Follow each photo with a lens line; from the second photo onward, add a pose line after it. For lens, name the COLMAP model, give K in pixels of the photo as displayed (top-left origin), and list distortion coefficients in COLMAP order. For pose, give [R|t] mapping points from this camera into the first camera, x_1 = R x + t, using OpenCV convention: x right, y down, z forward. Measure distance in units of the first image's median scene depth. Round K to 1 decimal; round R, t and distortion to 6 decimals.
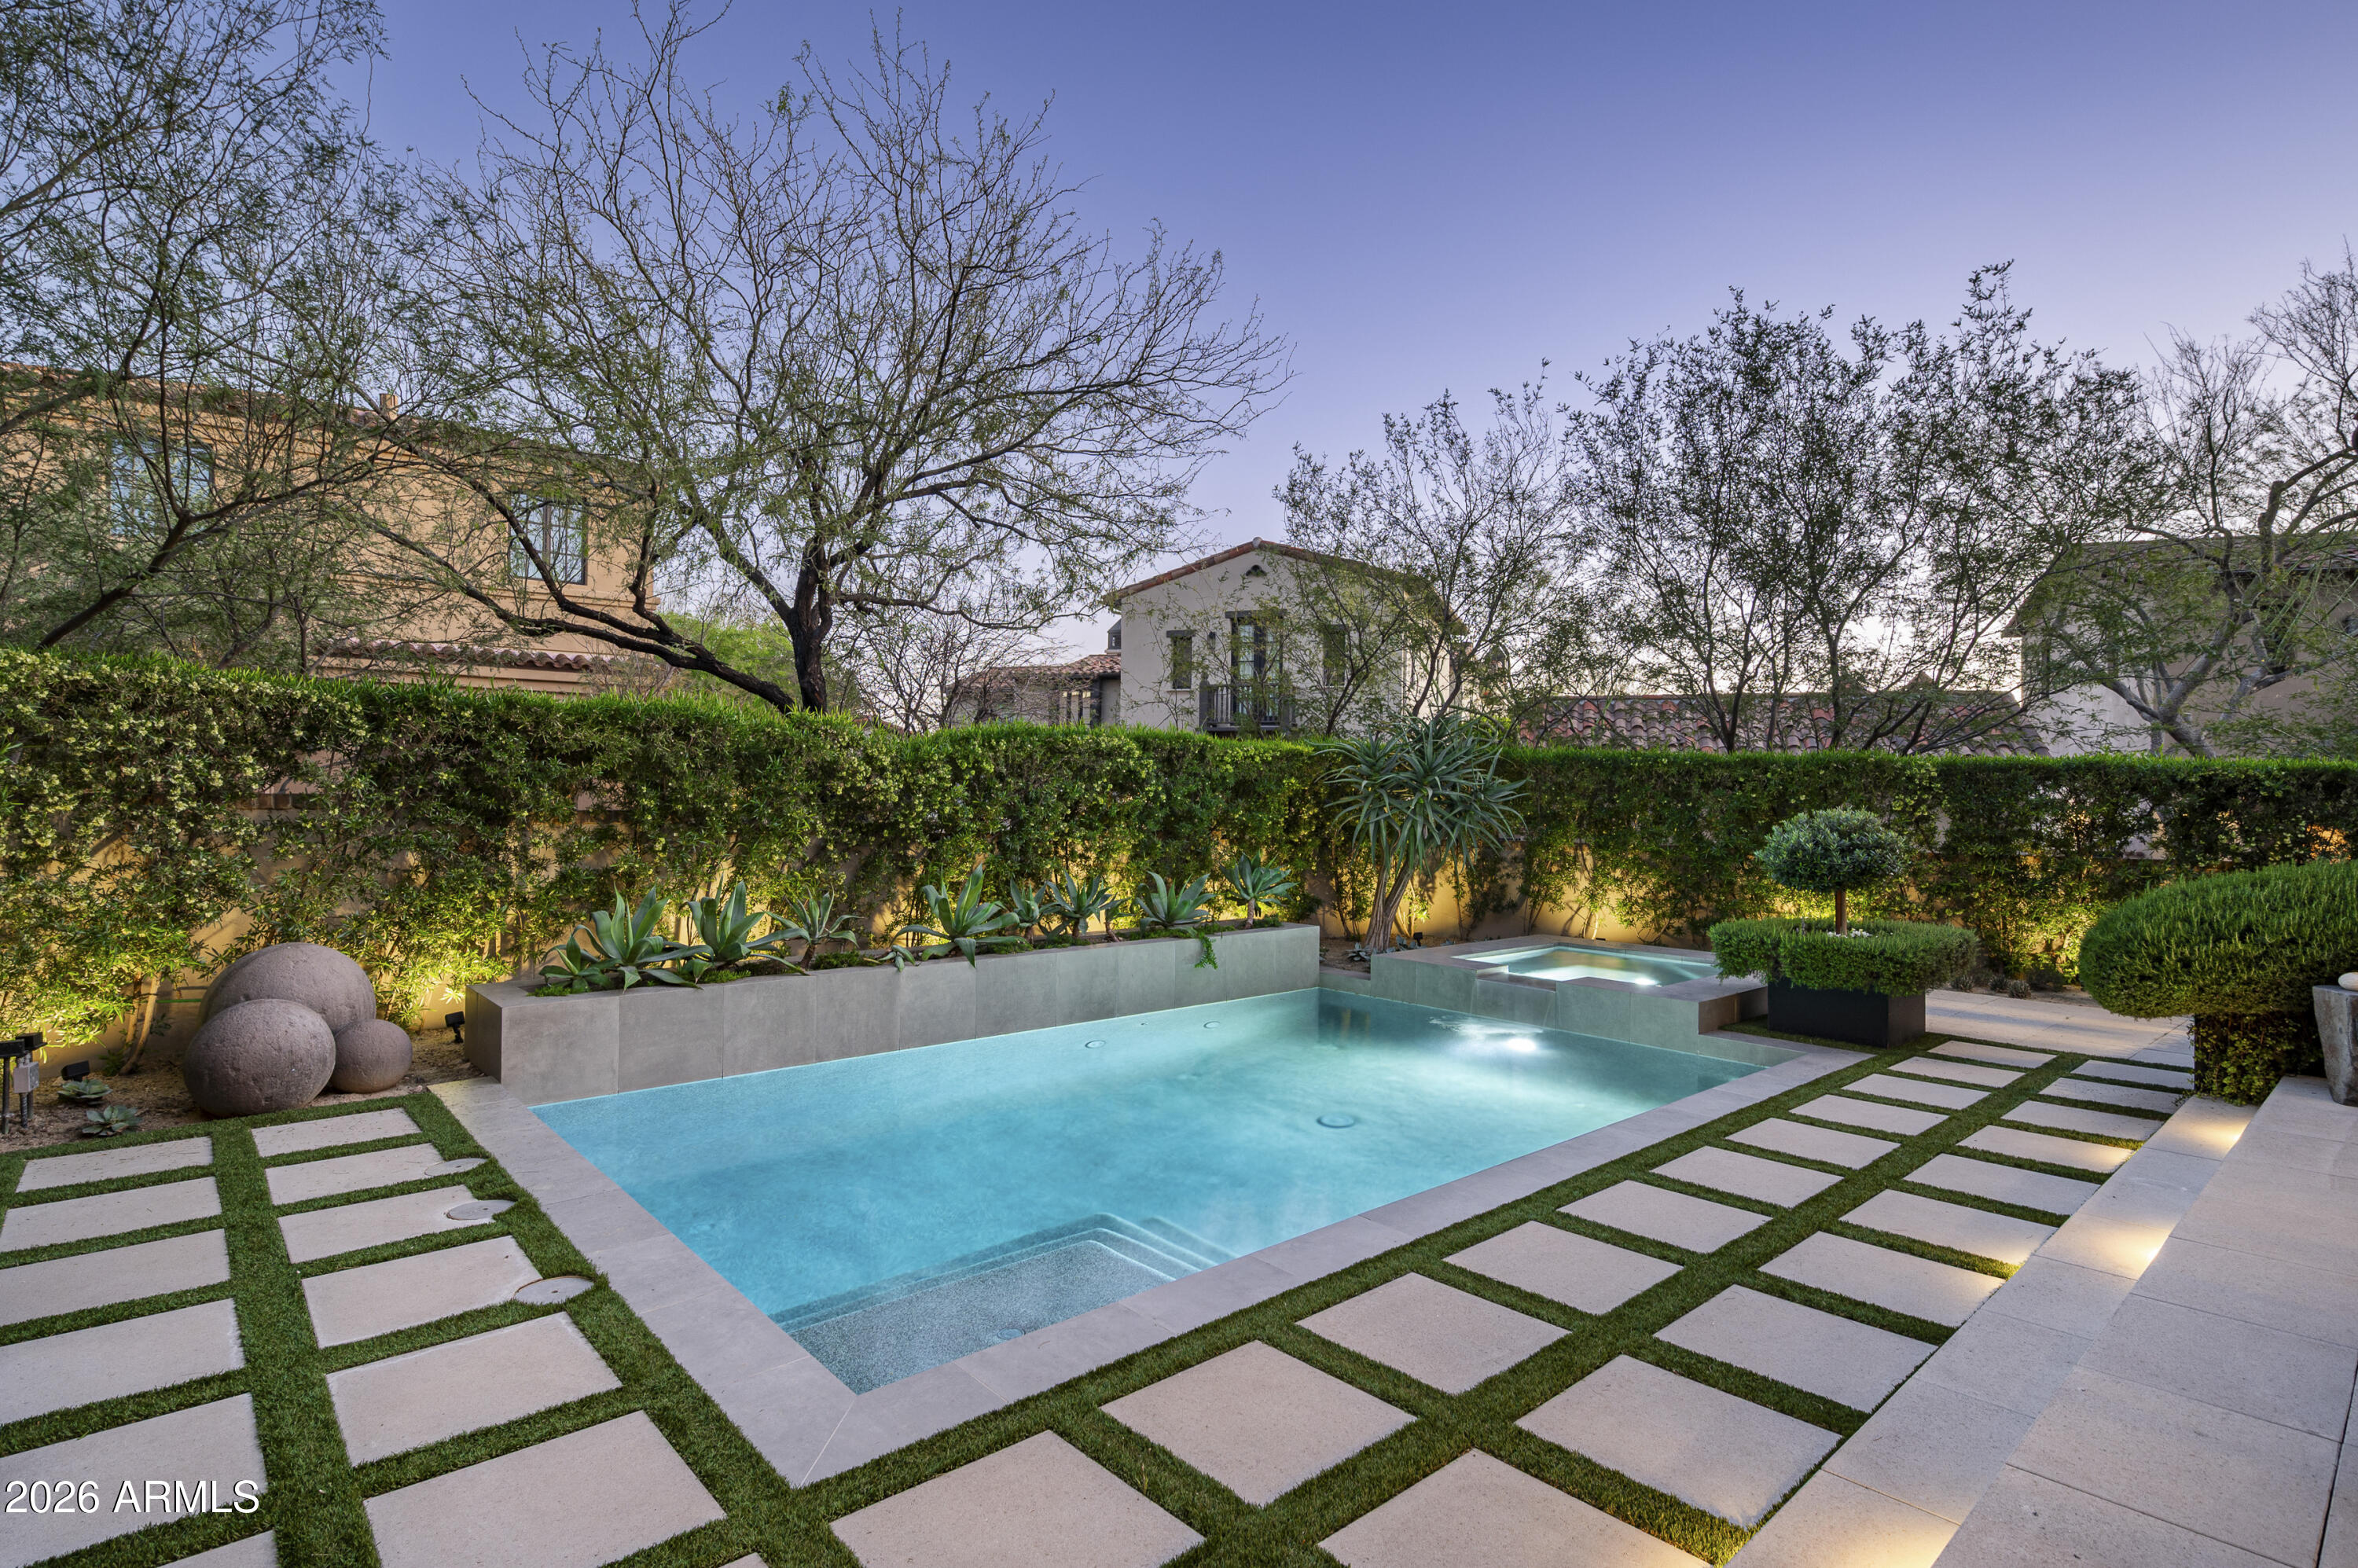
lens RADIAL K [[1170.8, 0, 1174.2], [0, 1170.8, 791.1], [0, 0, 1]] dist [-0.000790, 0.001935]
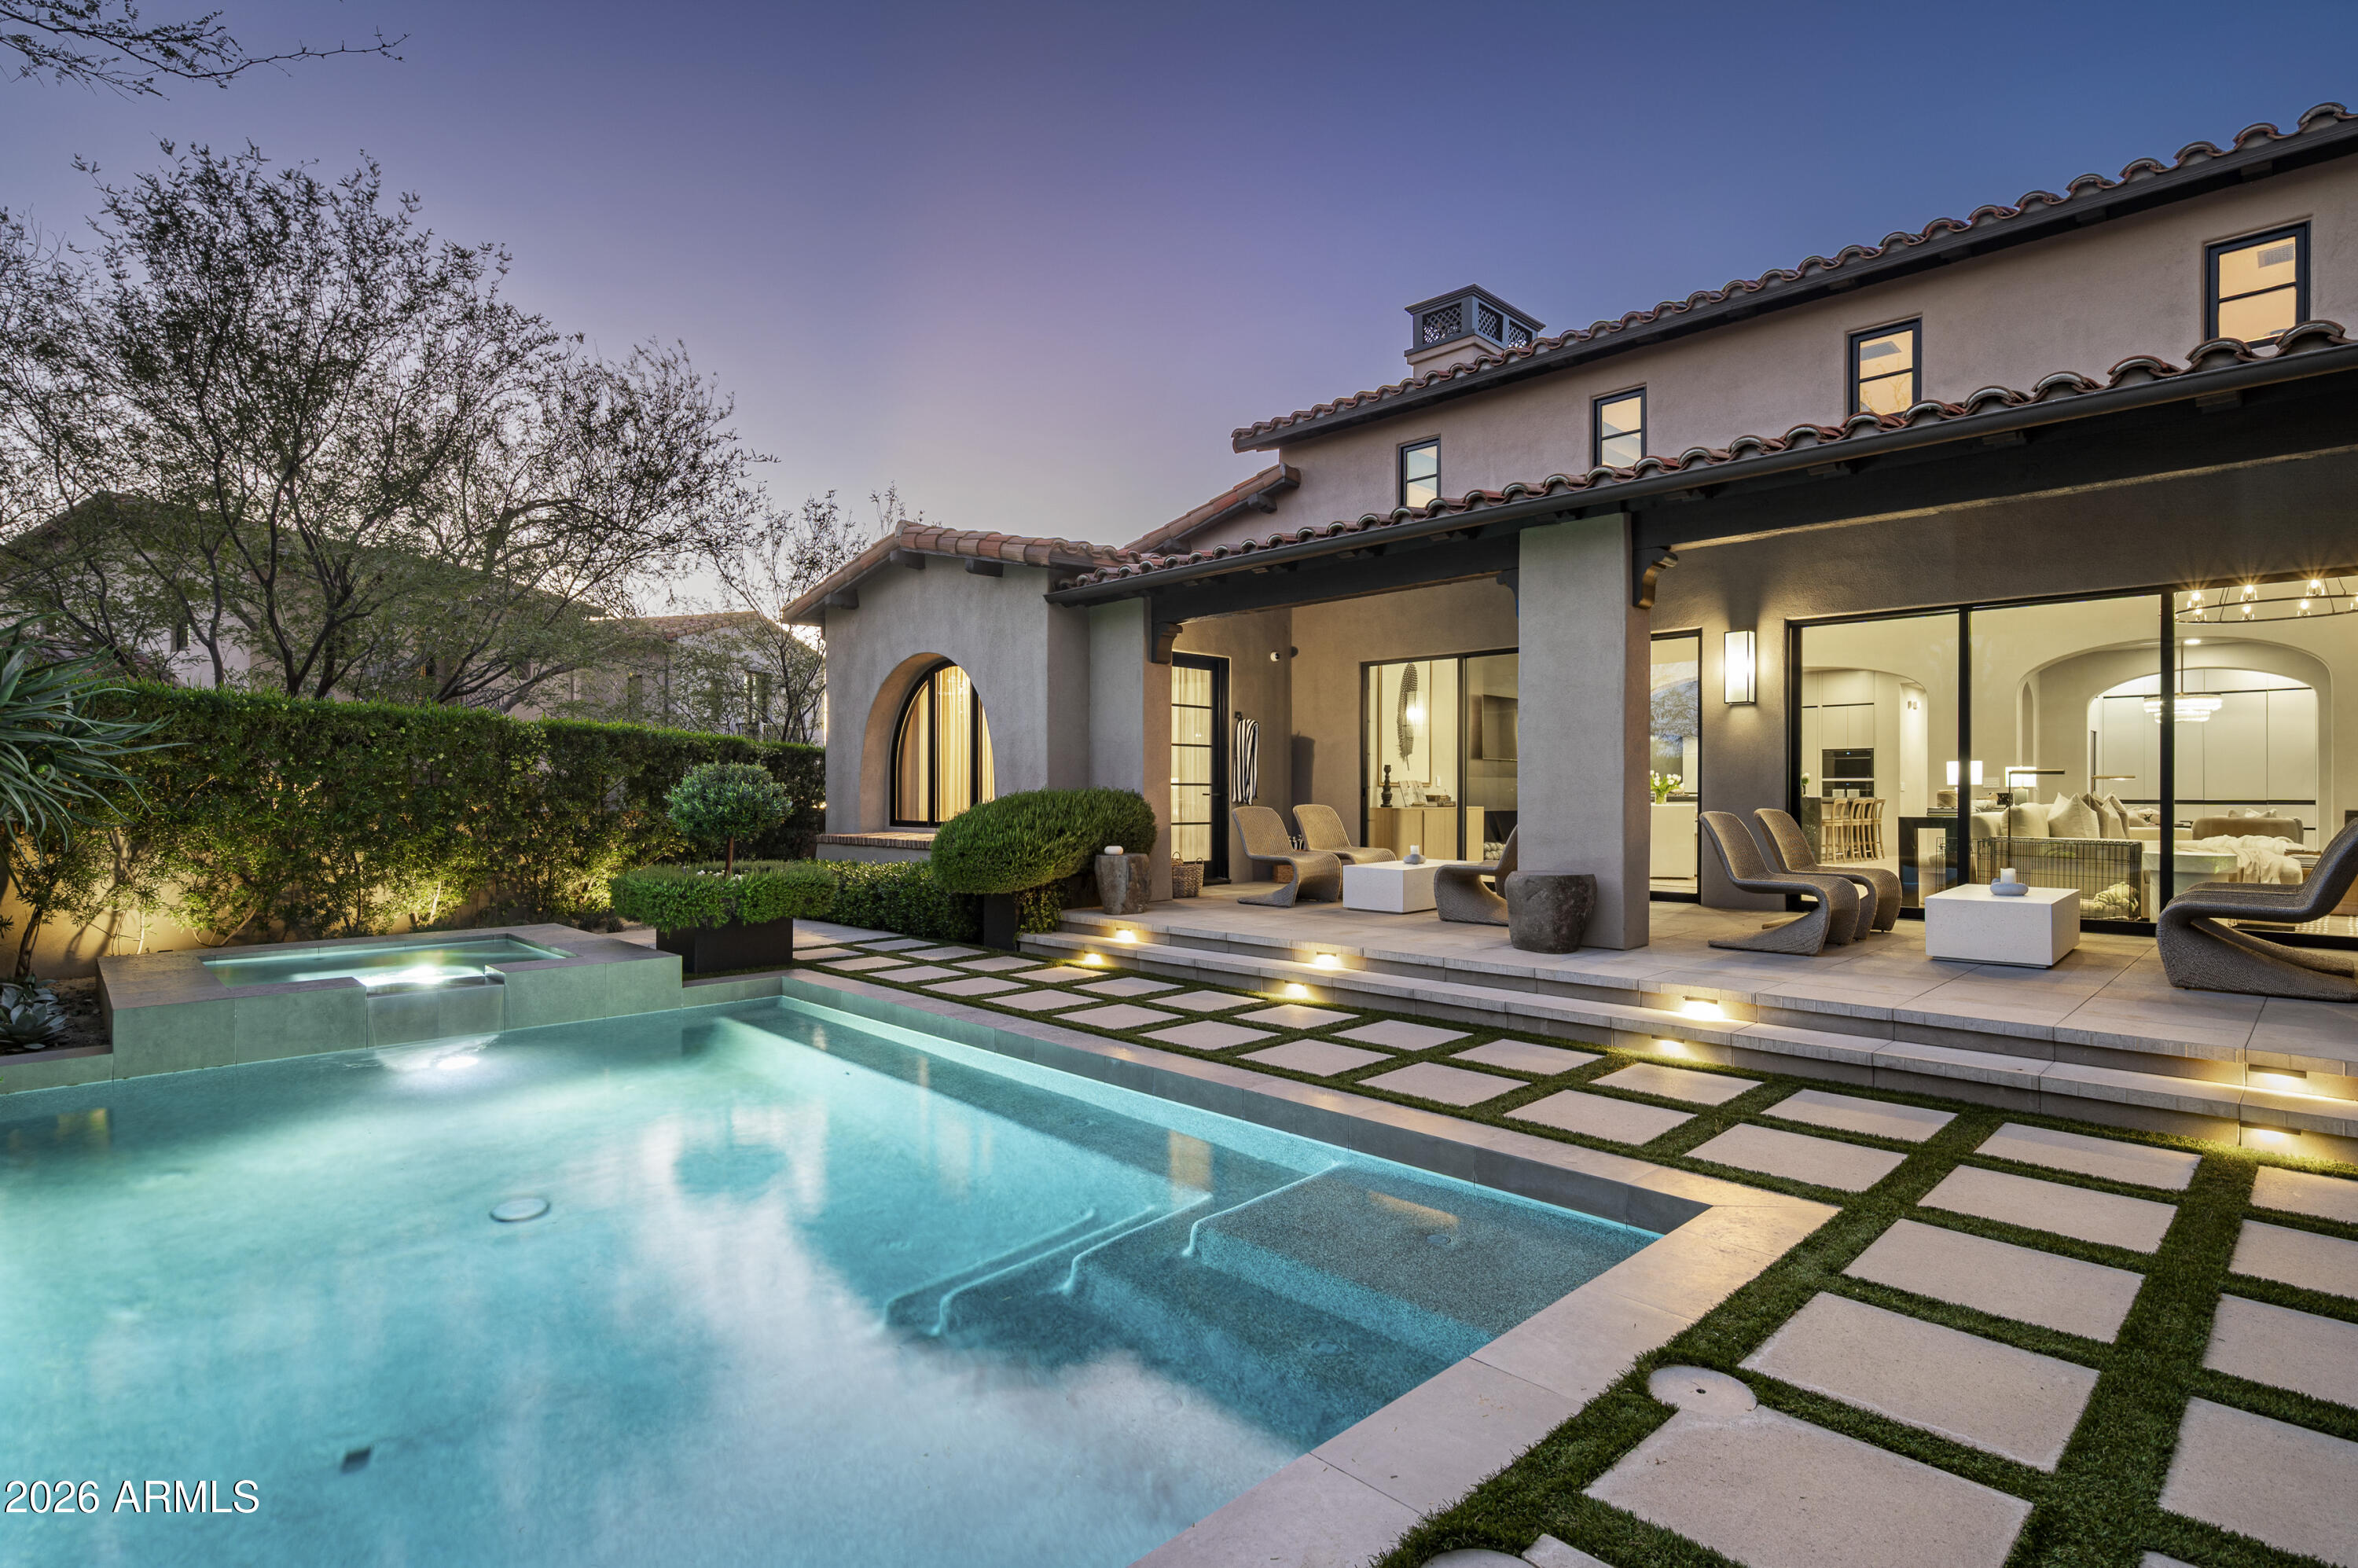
lens RADIAL K [[1170.8, 0, 1183.5], [0, 1170.8, 791.1], [0, 0, 1]] dist [-0.000790, 0.001935]
pose [[-0.056253, -0.010998, 0.998356, -0.523126], [-0.001946, 0.999939, 0.010906, 0.026443], [-0.998415, -0.001330, -0.056271, 0.584151]]
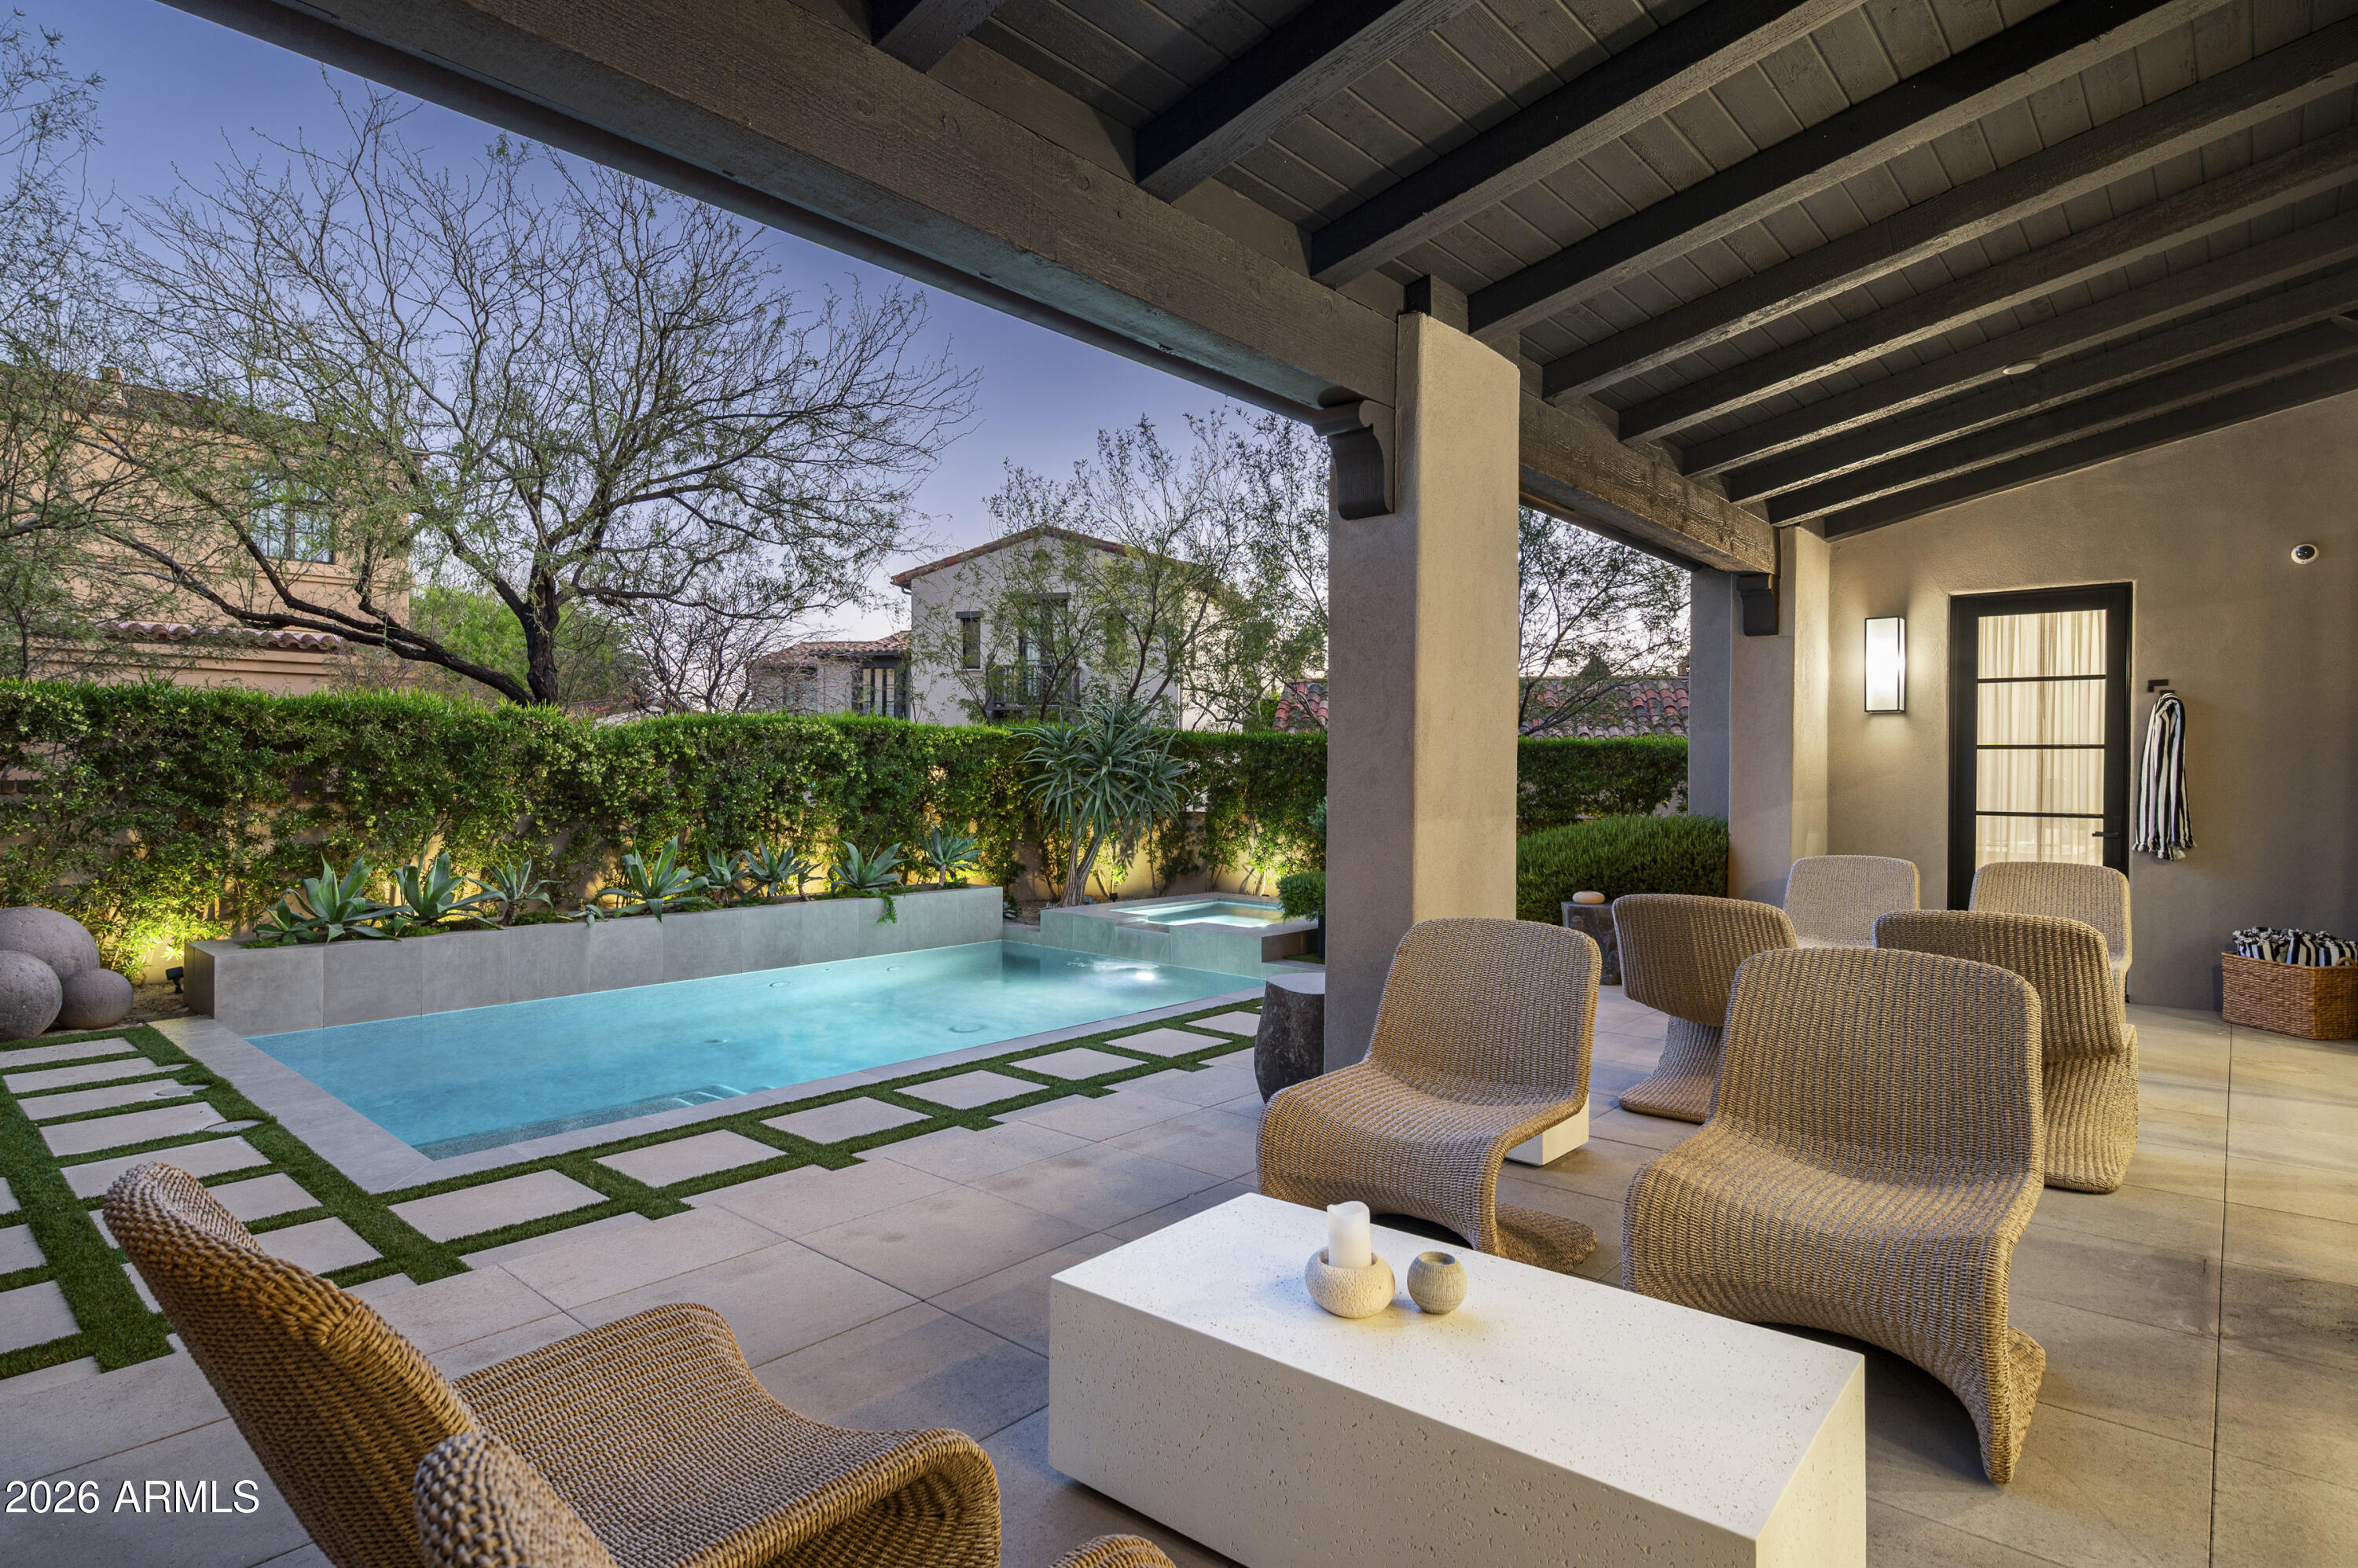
lens RADIAL K [[1228.6, 0, 1199.1], [0, 1228.6, 773.3], [0, 0, 1]] dist [0.000206, -0.000404]
pose [[0.991696, -0.006784, 0.128428, 0.197048], [0.006044, 0.999963, 0.006151, -0.004016], [-0.128465, -0.005324, 0.991700, -0.280137]]
